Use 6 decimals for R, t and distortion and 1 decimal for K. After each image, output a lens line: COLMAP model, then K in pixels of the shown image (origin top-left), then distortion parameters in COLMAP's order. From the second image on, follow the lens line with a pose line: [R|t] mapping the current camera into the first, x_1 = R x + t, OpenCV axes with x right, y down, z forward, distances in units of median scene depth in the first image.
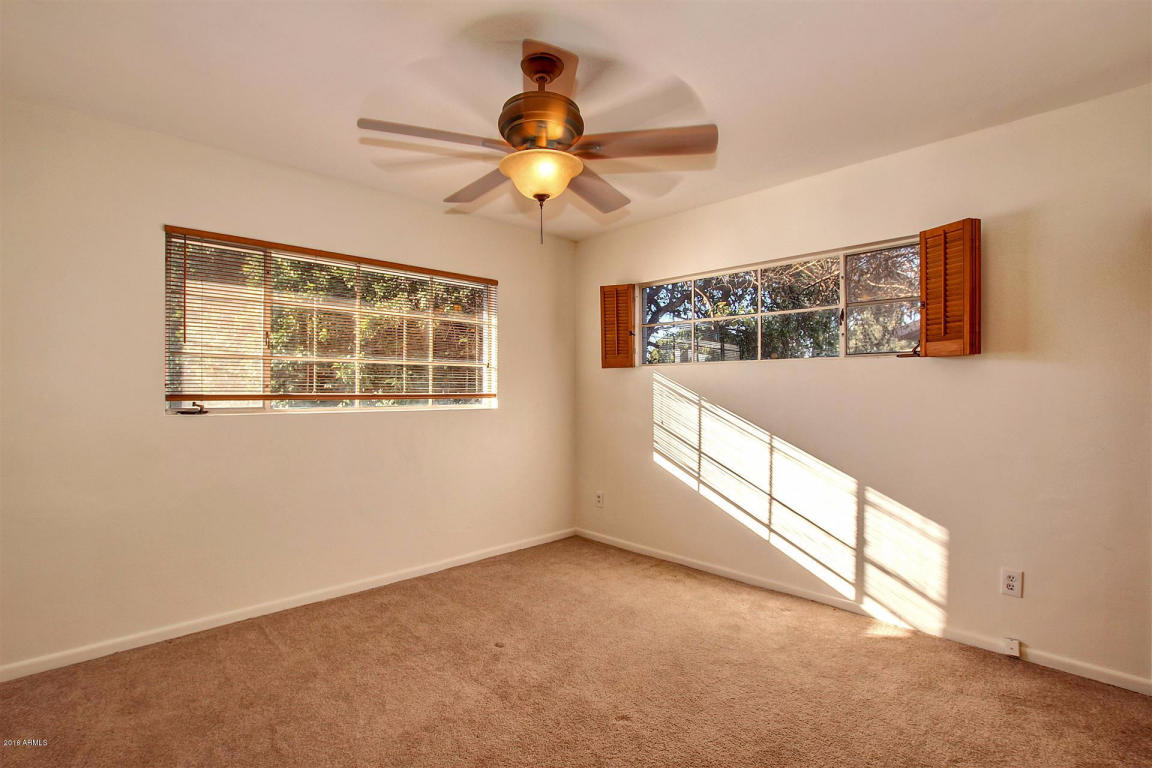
lens RADIAL K [[547.5, 0, 575.1], [0, 547.5, 392.1], [0, 0, 1]] dist [-0.040969, 0.009633]
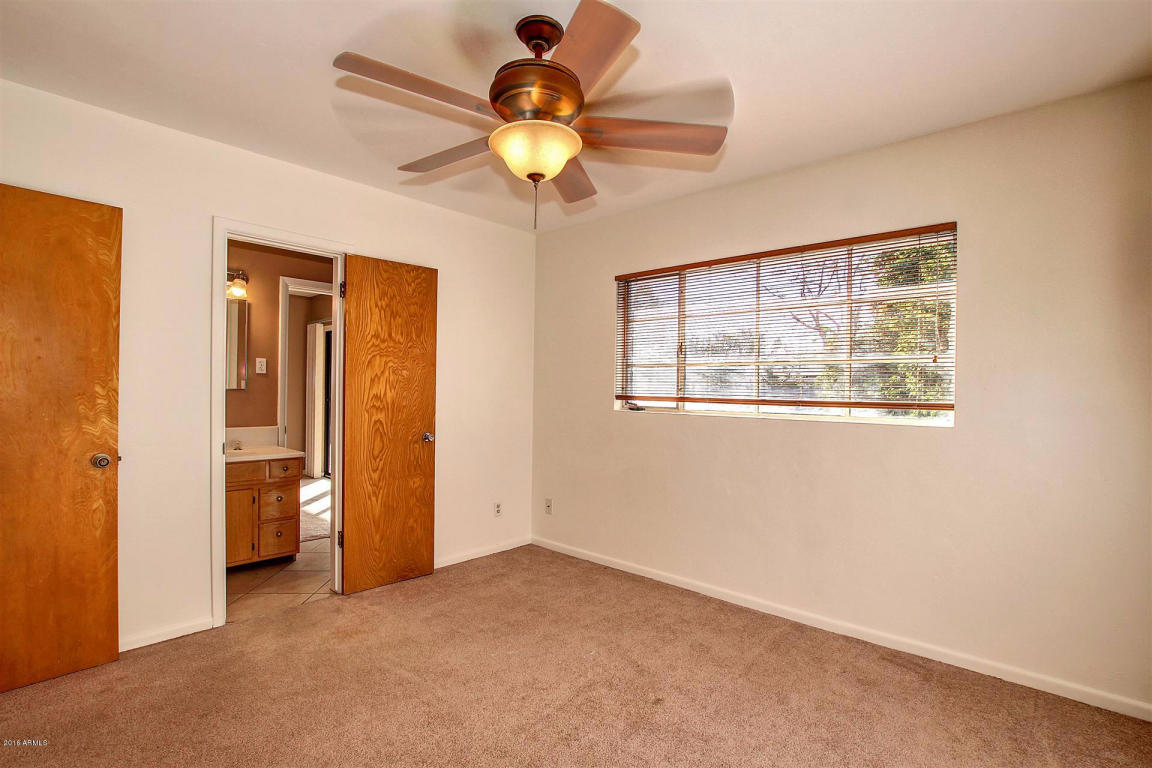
lens RADIAL K [[547.5, 0, 575.1], [0, 547.5, 392.1], [0, 0, 1]] dist [-0.040969, 0.009633]
pose [[0.046926, 0.004891, -0.998886, 0.606357], [-0.022876, 0.999731, 0.003821, -0.004694], [0.998636, 0.022671, 0.047025, 0.734785]]
